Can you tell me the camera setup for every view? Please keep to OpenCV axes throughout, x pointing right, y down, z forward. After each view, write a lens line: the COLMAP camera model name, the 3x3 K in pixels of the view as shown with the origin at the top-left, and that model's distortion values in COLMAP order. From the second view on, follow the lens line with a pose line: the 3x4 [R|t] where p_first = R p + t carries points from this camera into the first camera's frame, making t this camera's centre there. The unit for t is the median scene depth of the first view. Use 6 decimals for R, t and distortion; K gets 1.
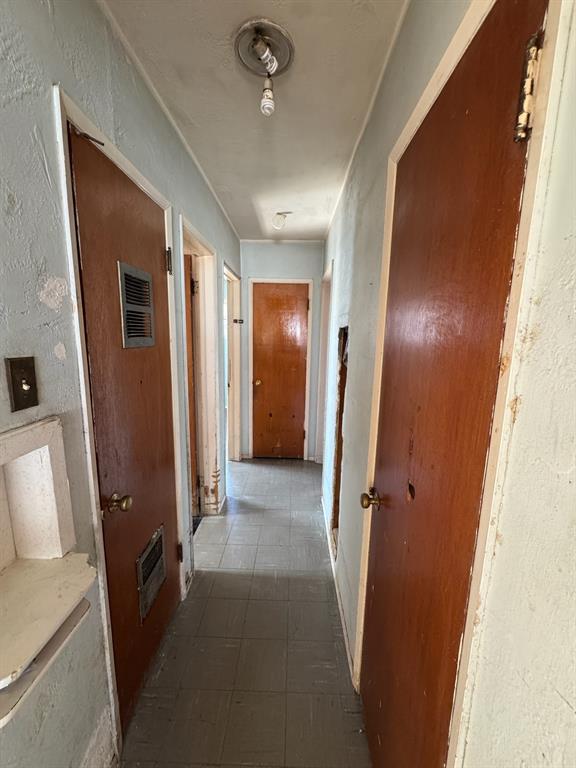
lens RADIAL K [[310.4, 0, 290.8], [0, 310.4, 385.9], [0, 0, 1]] dist [-0.003292, 0.000621]
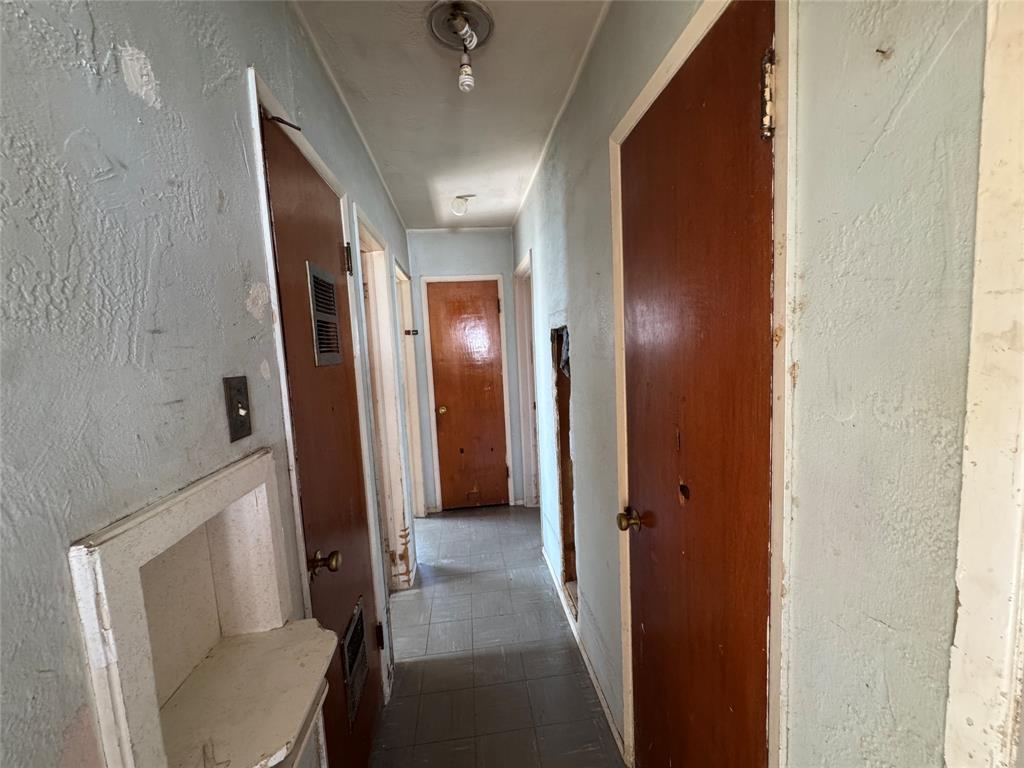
lens RADIAL K [[413.8, 0, 516.2], [0, 413.8, 385.4], [0, 0, 1]] dist [-0.003292, 0.000621]
pose [[0.988264, -0.083651, 0.127815, -0.159004], [0.092626, 0.993514, -0.065958, 0.044396], [-0.121468, 0.077023, 0.989602, -0.115722]]
